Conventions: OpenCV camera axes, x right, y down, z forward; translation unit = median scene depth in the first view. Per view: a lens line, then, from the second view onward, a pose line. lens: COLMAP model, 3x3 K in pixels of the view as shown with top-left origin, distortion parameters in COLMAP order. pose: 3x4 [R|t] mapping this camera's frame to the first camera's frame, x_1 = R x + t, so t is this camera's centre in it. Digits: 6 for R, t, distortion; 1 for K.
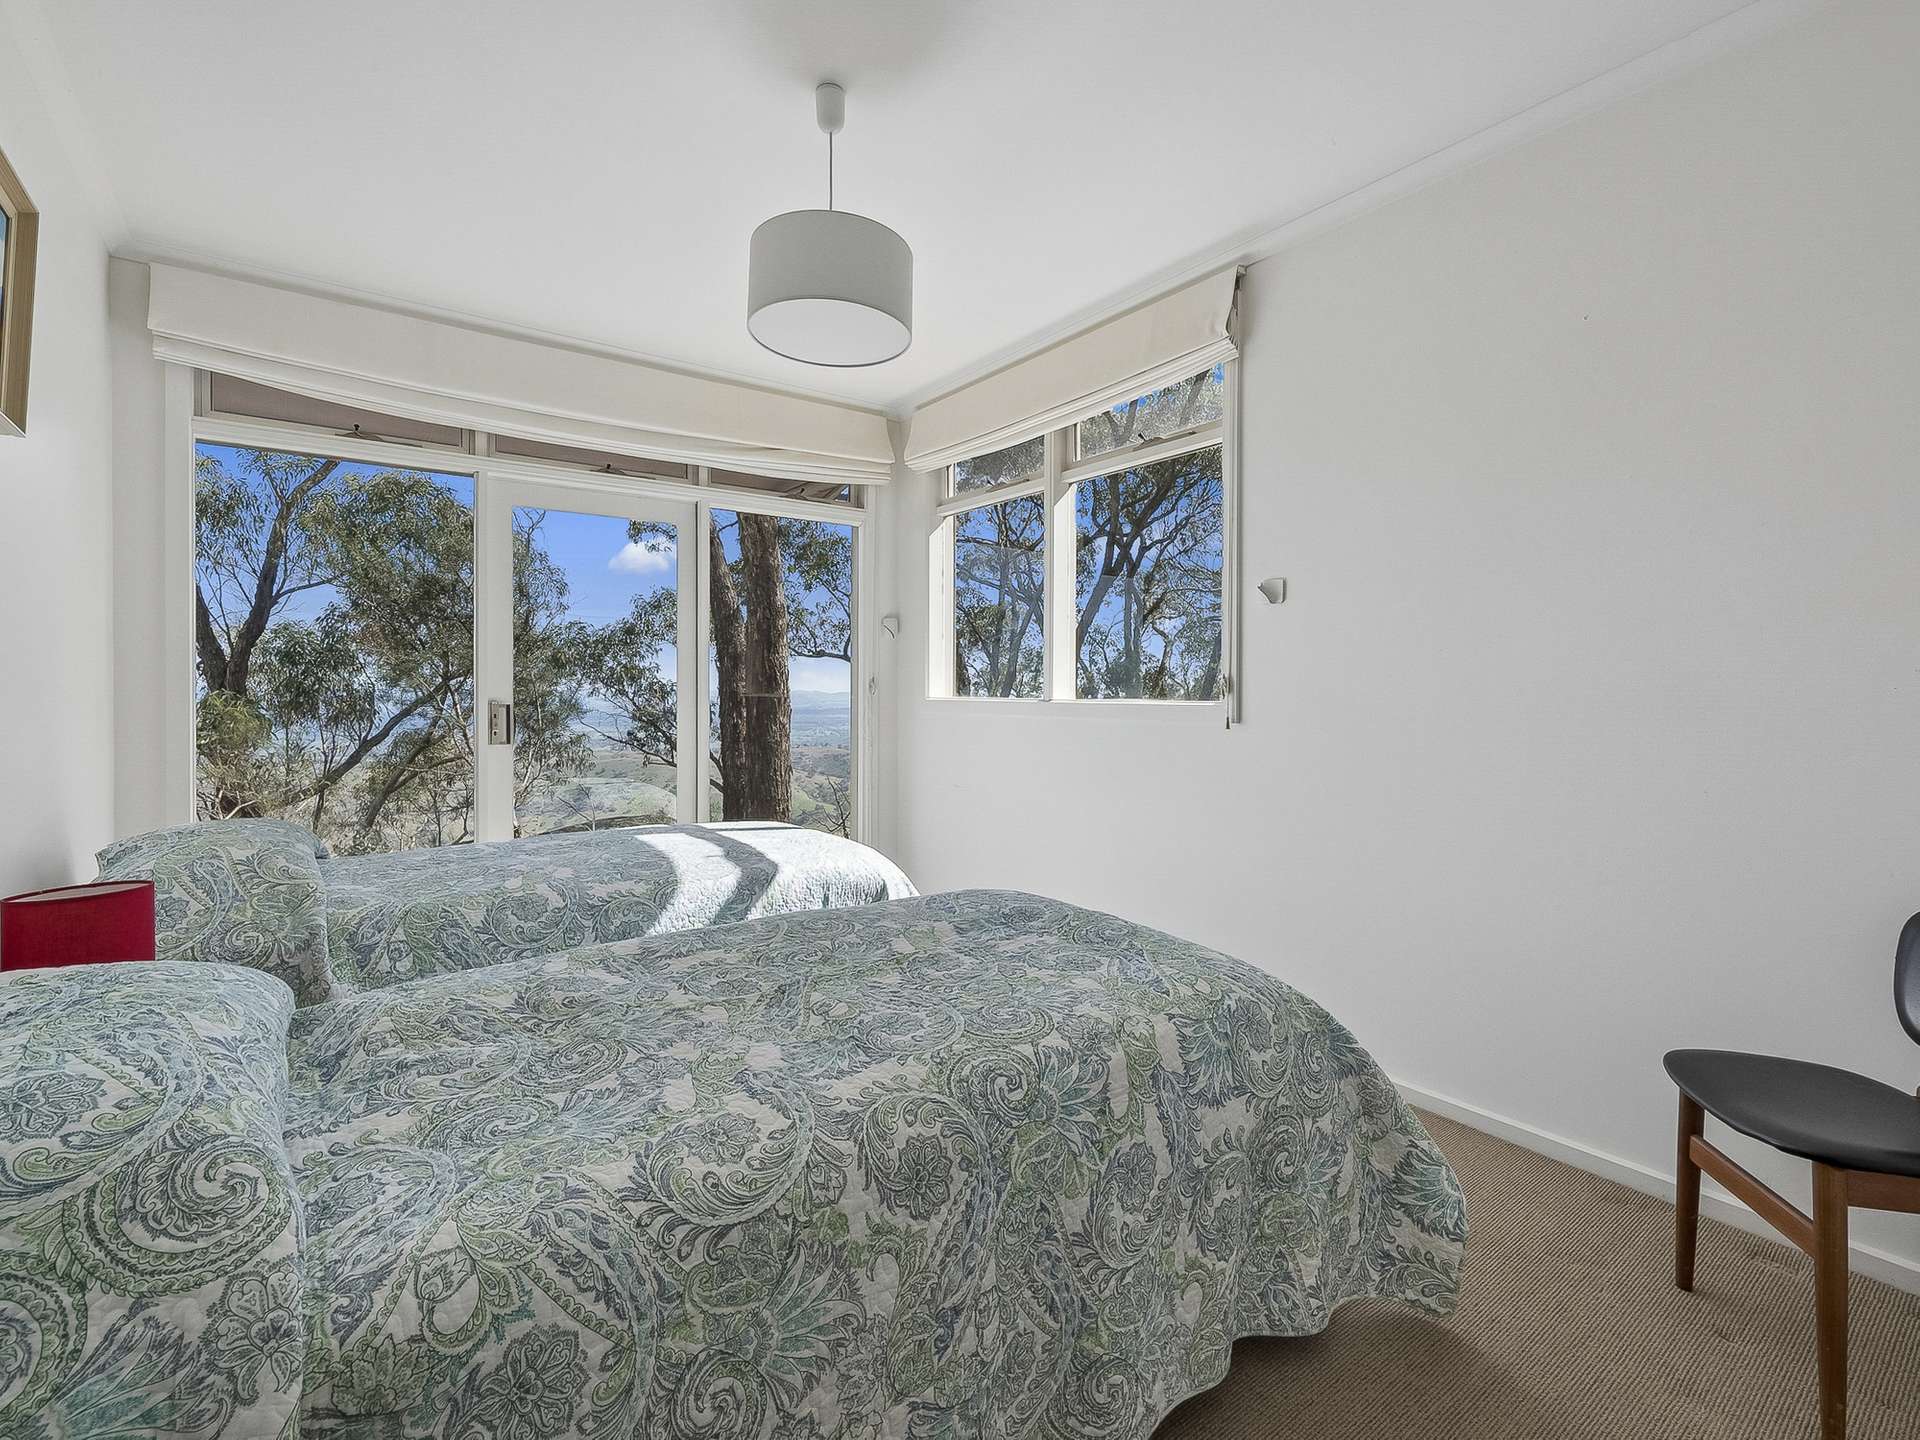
lens RADIAL K [[888.7, 0, 953.4], [0, 888.7, 685.0], [0, 0, 1]] dist [-0.001050, -0.000234]
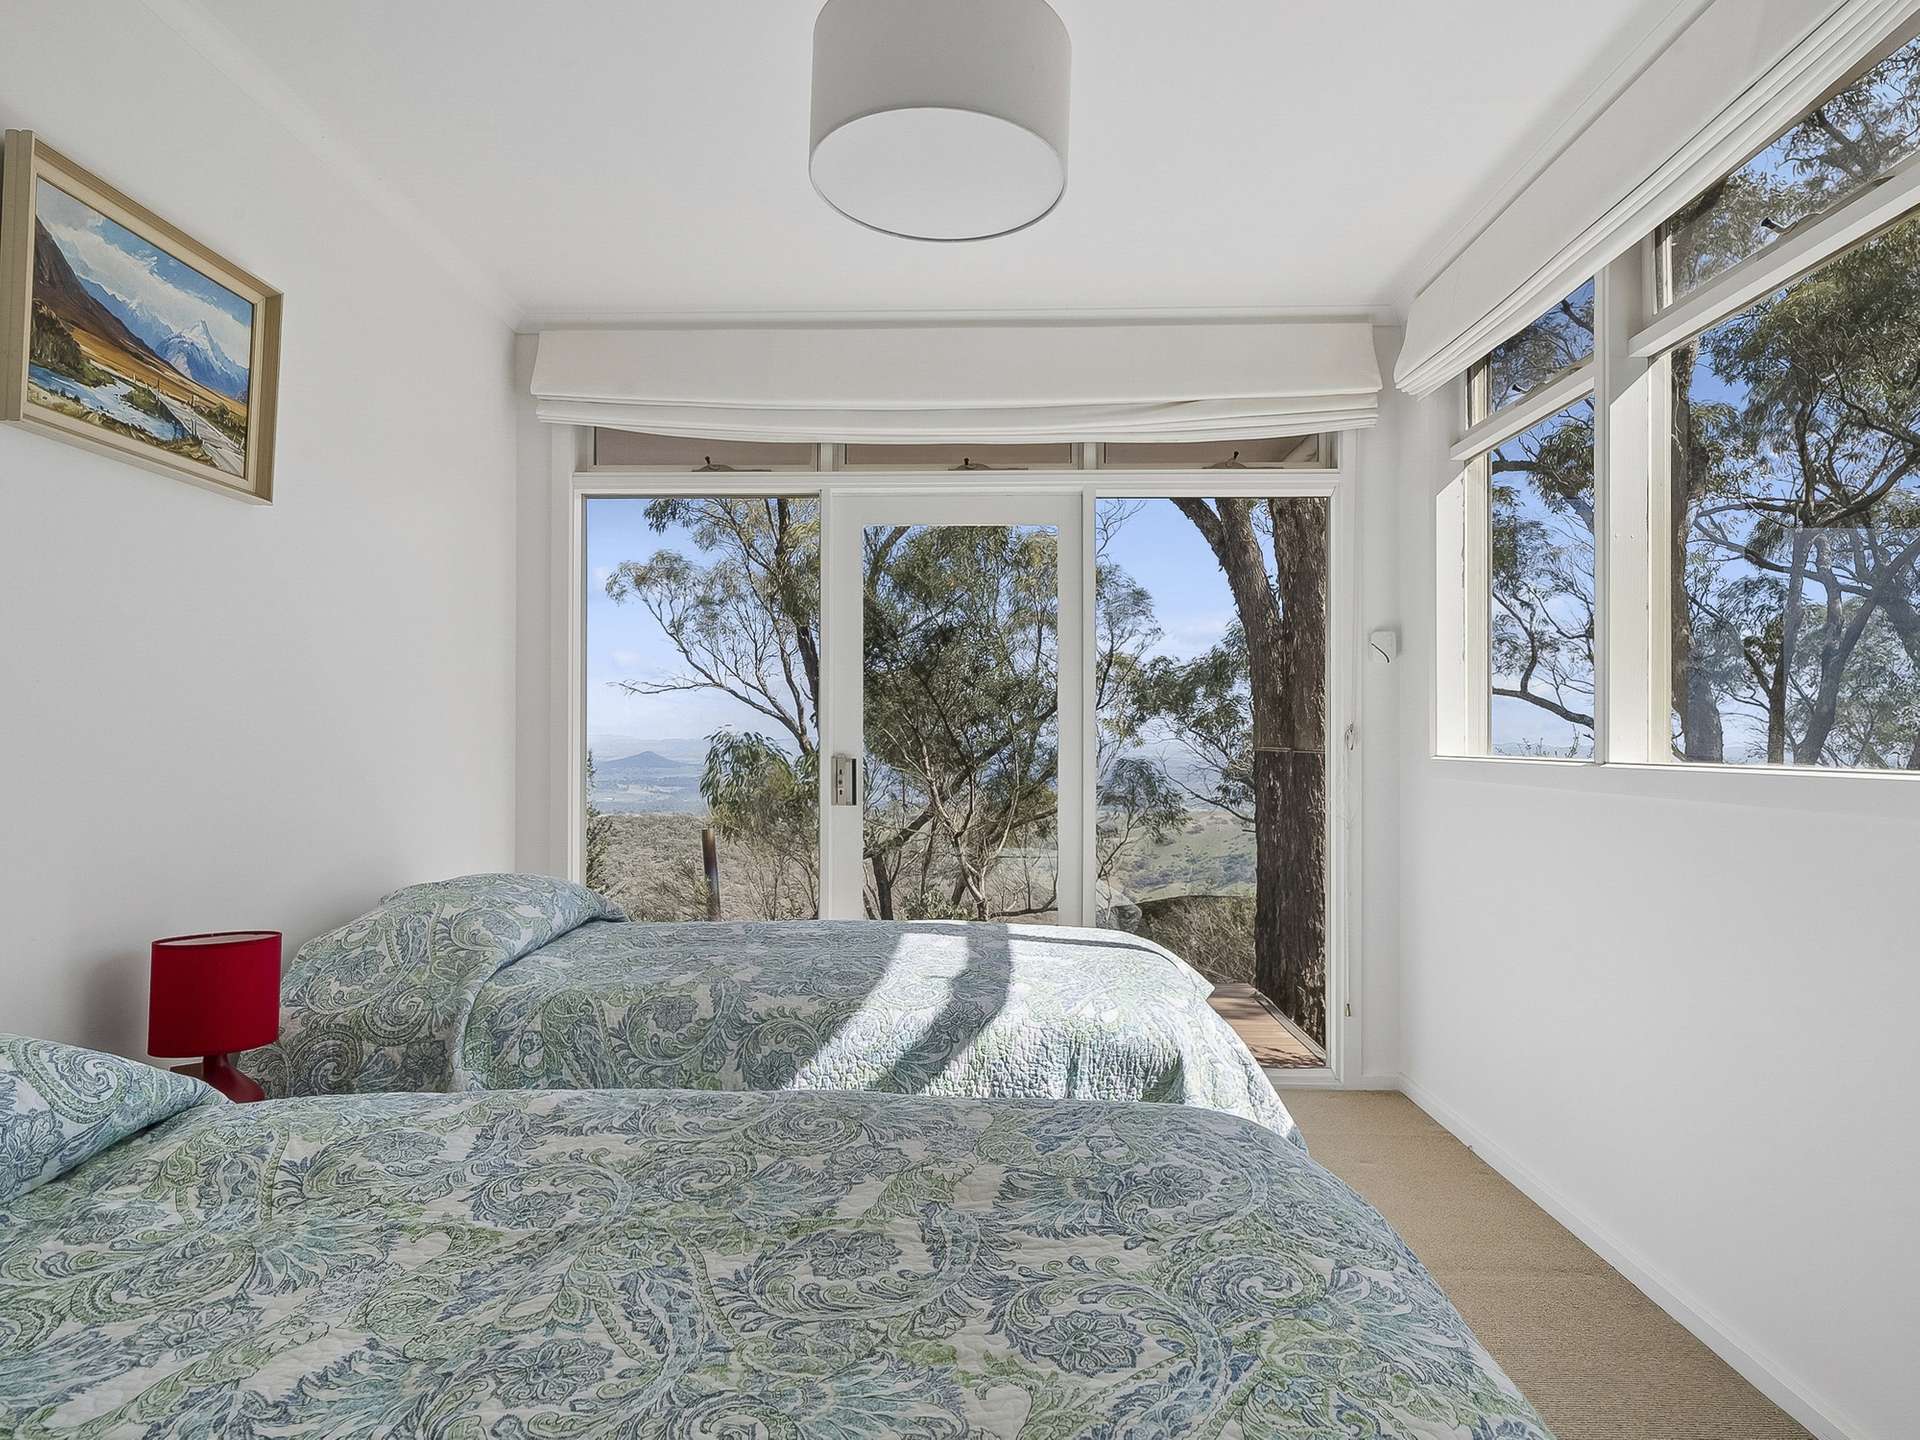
lens RADIAL K [[1071.0, 0, 968.3], [0, 1071.0, 725.1], [0, 0, 1]] dist [0.011183, -0.002766]
pose [[0.788550, -0.006730, -0.614934, 0.306017], [0.001437, 0.999958, -0.009101, -0.001144], [0.614969, 0.006293, 0.788526, 0.366185]]
